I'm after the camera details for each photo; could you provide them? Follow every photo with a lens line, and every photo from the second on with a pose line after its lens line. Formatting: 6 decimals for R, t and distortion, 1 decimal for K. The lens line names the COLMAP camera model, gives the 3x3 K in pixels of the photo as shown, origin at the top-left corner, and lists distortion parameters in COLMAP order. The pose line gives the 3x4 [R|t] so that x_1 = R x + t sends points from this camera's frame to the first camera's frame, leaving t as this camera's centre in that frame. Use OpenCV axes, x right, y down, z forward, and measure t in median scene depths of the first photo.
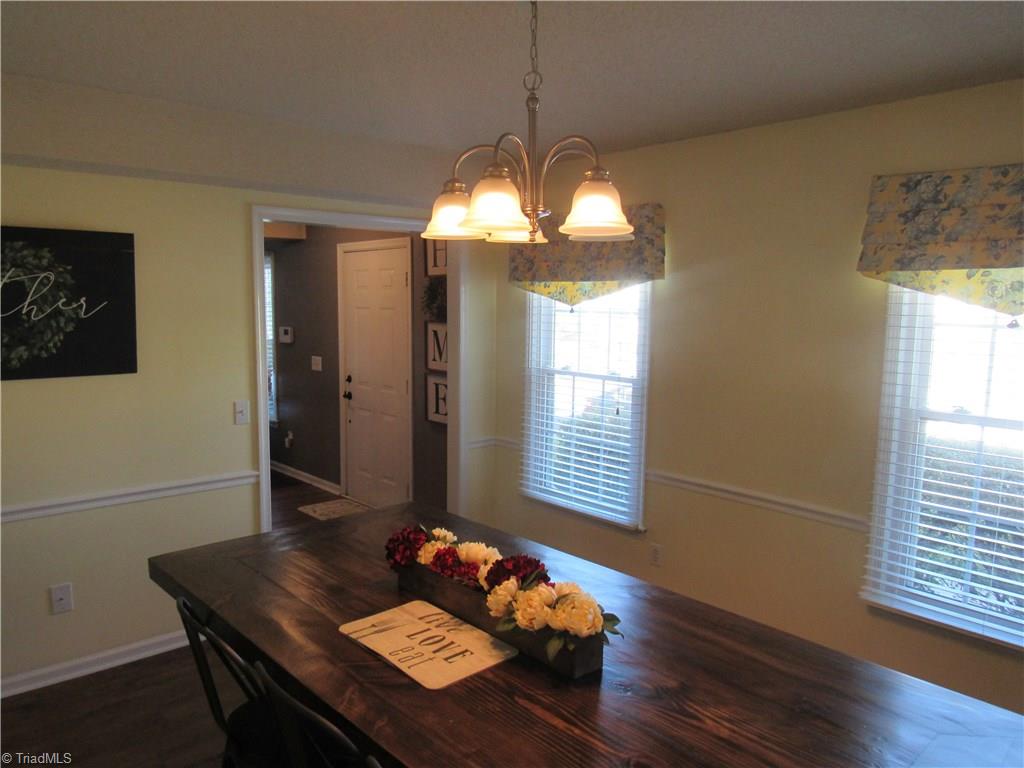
lens RADIAL K [[751.4, 0, 504.5], [0, 751.4, 388.3], [0, 0, 1]] dist [-0.008769, 0.007459]
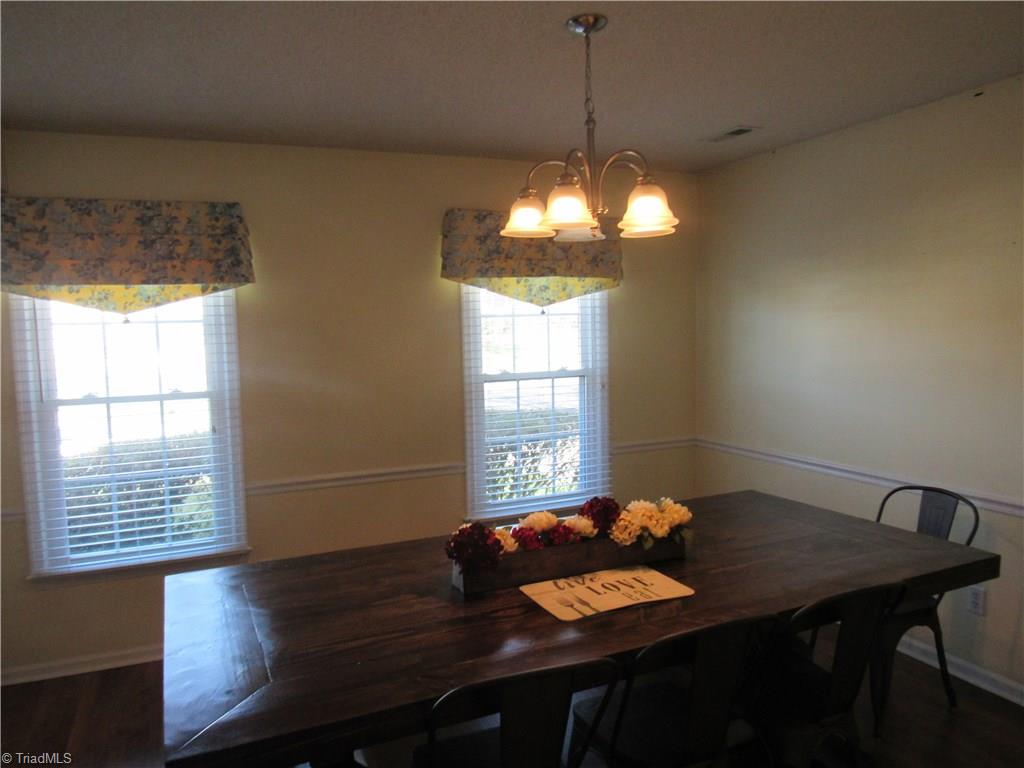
lens RADIAL K [[751.4, 0, 504.5], [0, 751.4, 388.3], [0, 0, 1]] dist [-0.008769, 0.007459]
pose [[0.305267, -0.105277, 0.946429, -0.830254], [0.144068, 0.987536, 0.063381, -0.034703], [-0.941306, 0.117002, 0.316629, 0.540997]]
